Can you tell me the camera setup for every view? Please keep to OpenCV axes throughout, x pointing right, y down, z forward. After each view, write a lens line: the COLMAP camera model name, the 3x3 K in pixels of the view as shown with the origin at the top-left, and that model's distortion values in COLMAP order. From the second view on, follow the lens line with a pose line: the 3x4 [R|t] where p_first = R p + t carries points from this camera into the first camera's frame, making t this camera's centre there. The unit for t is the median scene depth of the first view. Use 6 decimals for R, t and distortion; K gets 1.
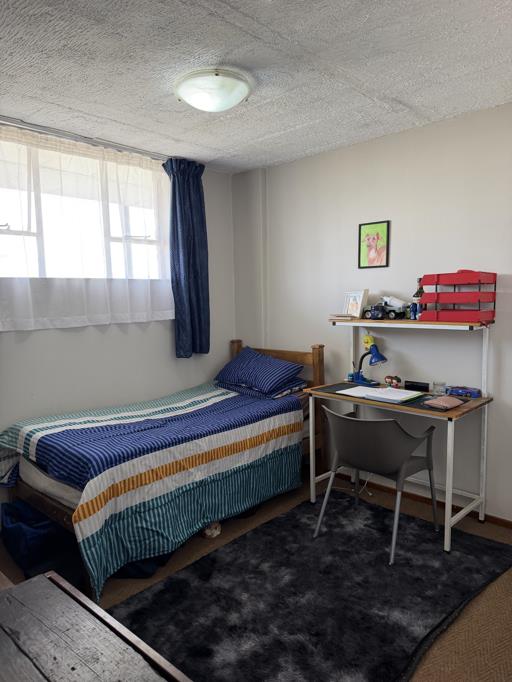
lens RADIAL K [[489.4, 0, 254.6], [0, 489.4, 343.5], [0, 0, 1]] dist [0.008551, 0.003506]
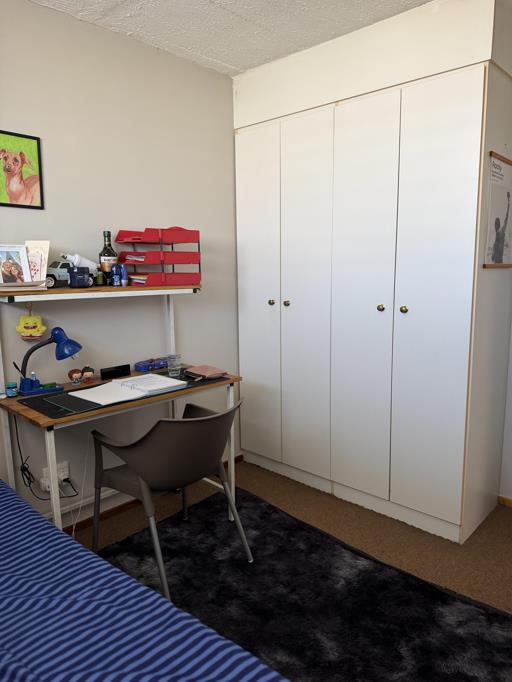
lens RADIAL K [[489.4, 0, 254.6], [0, 489.4, 338.8], [0, 0, 1]] dist [0.008551, 0.003506]
pose [[-0.003900, -0.142337, 0.989811, -0.469042], [0.096125, 0.985181, 0.142050, -0.058205], [-0.995362, 0.095700, 0.009840, 0.829795]]
